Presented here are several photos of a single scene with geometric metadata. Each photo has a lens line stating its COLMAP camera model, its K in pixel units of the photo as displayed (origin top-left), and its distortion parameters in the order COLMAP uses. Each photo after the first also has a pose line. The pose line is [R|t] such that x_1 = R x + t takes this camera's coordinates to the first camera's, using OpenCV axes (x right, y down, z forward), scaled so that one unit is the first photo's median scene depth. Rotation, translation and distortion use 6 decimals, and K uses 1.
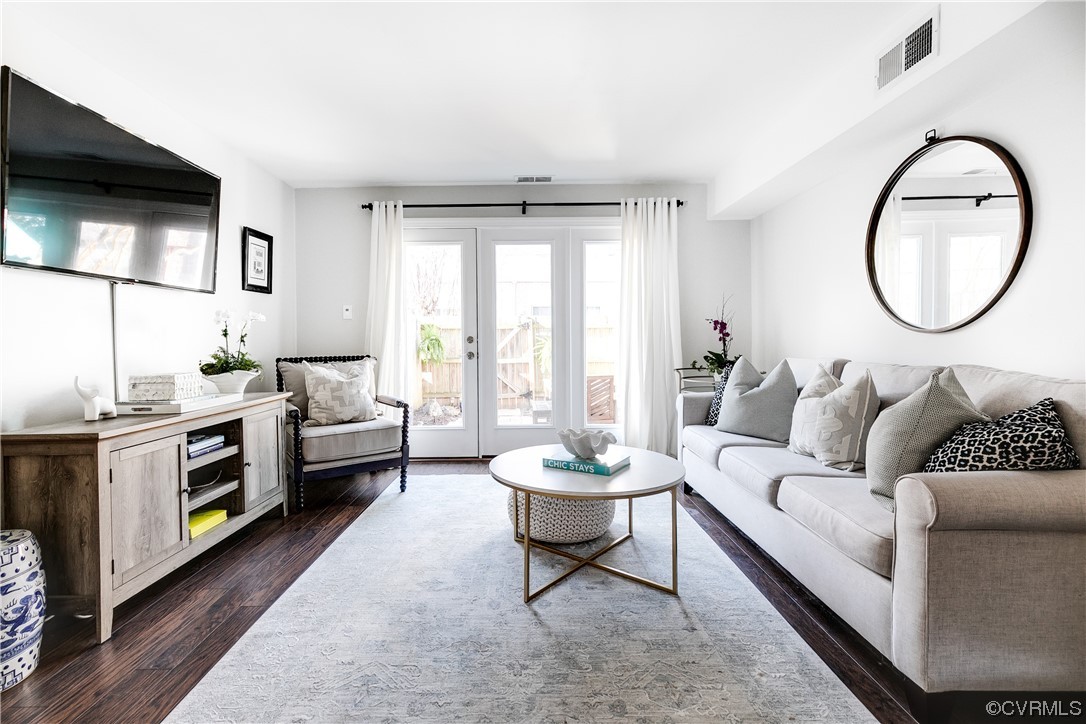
lens RADIAL K [[503.6, 0, 524.7], [0, 503.6, 344.9], [0, 0, 1]] dist [0.013367, -0.003282]
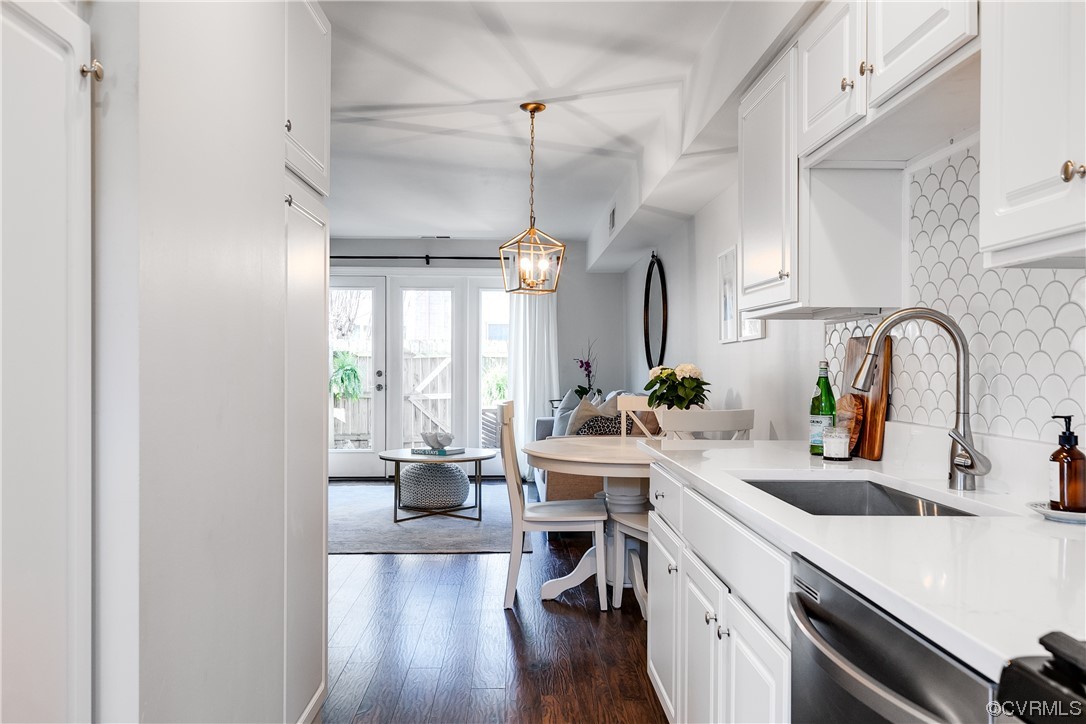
lens RADIAL K [[862.2, 0, 551.4], [0, 862.2, 365.6], [0, 0, 1]] dist [0.020149, -0.004773]
pose [[0.998736, 0.015108, 0.047948, 0.262895], [-0.014536, 0.999819, -0.012263, -0.011688], [-0.048124, 0.011551, 0.998775, -1.362609]]
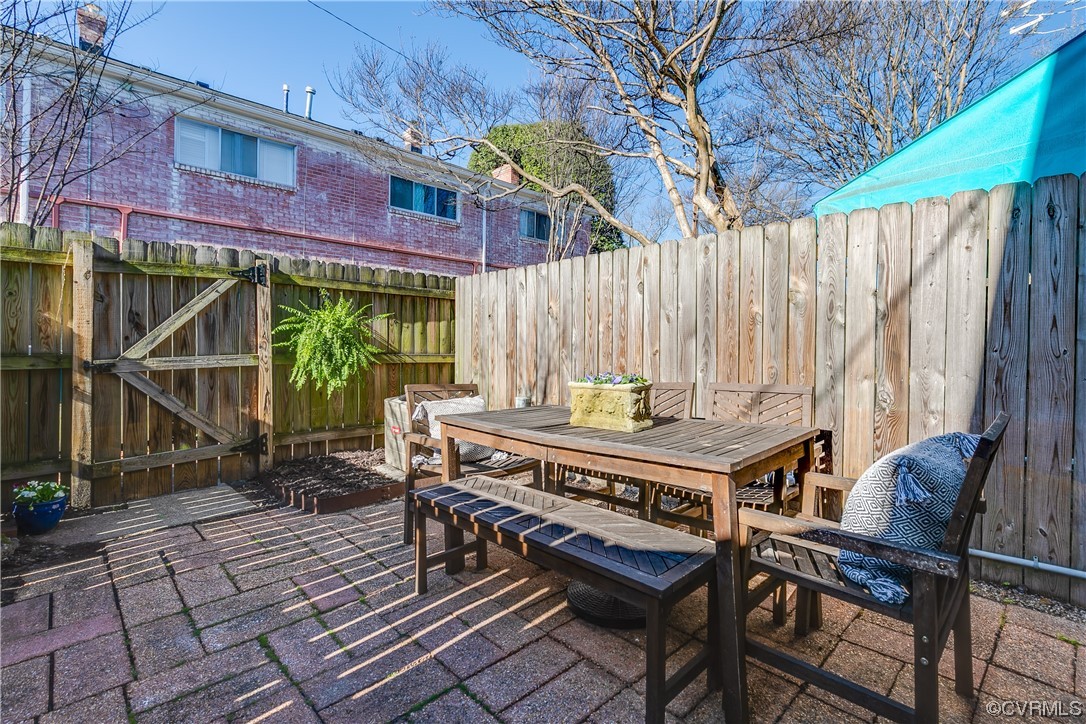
lens RADIAL K [[503.6, 0, 555.3], [0, 503.6, 341.4], [0, 0, 1]] dist [0.013367, -0.003282]
pose [[0.721985, 0.019018, 0.691648, -0.317935], [-0.016270, 0.999812, -0.010508, 0.048785], [-0.691718, -0.003667, 0.722159, 1.660387]]
